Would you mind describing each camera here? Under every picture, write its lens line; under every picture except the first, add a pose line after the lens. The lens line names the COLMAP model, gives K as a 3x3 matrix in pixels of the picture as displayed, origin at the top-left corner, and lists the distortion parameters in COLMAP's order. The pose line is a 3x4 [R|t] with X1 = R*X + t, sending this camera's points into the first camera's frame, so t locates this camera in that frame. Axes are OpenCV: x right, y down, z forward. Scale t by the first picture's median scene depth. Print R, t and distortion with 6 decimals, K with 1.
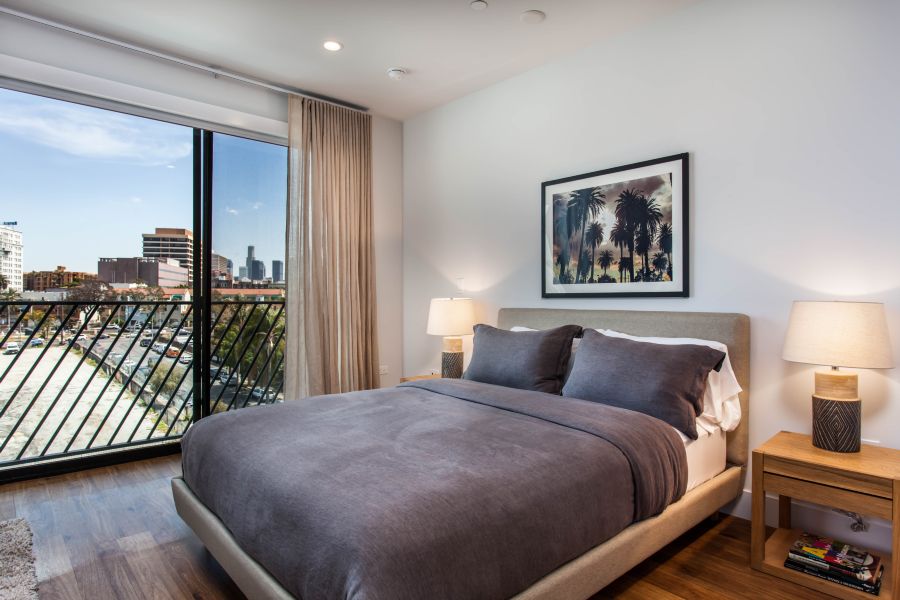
lens RADIAL K [[525.5, 0, 451.6], [0, 525.5, 296.2], [0, 0, 1]] dist [-0.004579, 0.000304]
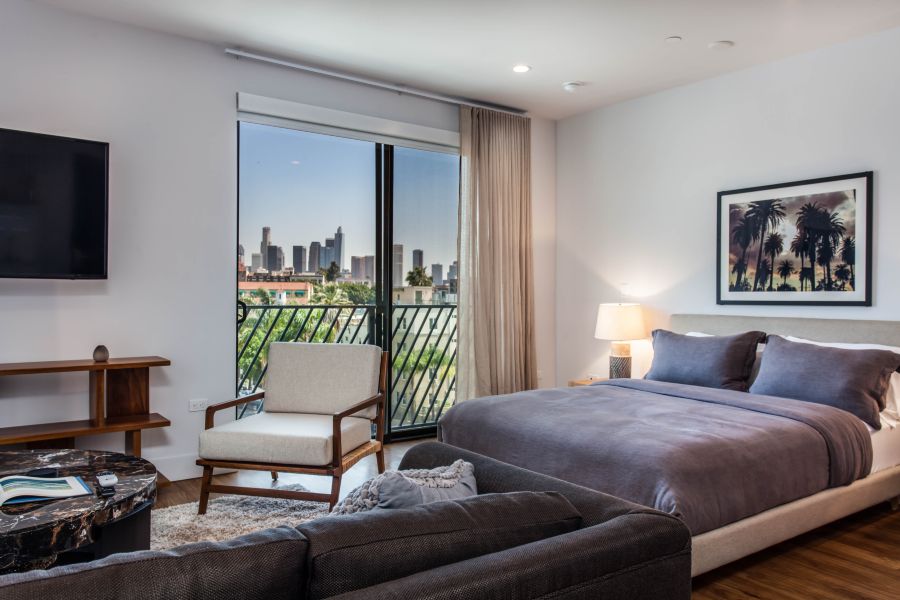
lens RADIAL K [[694.4, 0, 451.5], [0, 694.4, 303.5], [0, 0, 1]] dist [0.017854, -0.000700]
pose [[0.995500, 0.006533, -0.094539, -0.258117], [-0.004936, 0.999841, 0.017109, -0.023416], [0.094636, -0.016565, 0.995374, -0.486195]]
